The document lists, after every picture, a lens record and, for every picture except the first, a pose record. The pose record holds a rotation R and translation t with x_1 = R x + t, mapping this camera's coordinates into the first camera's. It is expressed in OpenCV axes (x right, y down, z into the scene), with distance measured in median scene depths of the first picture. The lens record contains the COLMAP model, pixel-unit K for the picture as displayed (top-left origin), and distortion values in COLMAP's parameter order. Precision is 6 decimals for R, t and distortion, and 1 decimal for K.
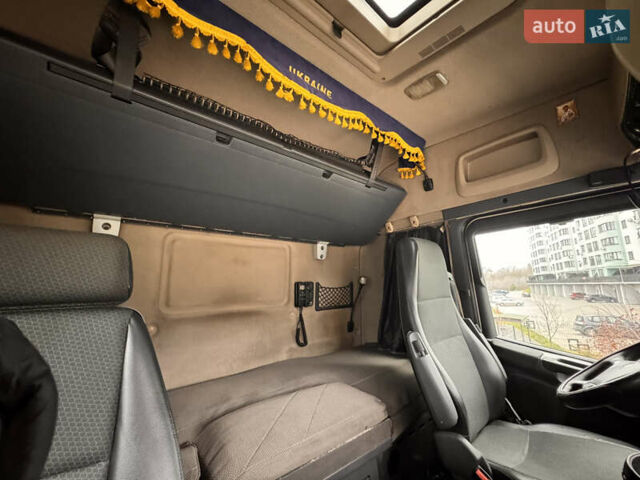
lens RADIAL K [[256.4, 0, 320.0], [0, 256.4, 240.0], [0, 0, 1]] dist [-0.002959, -0.000551]
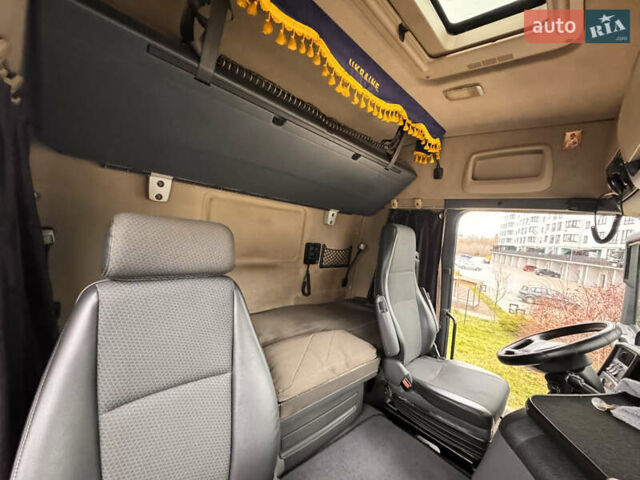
lens RADIAL K [[256.4, 0, 320.0], [0, 256.4, 240.0], [0, 0, 1]] dist [-0.002959, -0.000551]
pose [[0.987810, 0.128655, 0.087636, -0.159795], [-0.144584, 0.966895, 0.210259, -0.109073], [-0.057684, -0.220367, 0.973710, -0.124136]]
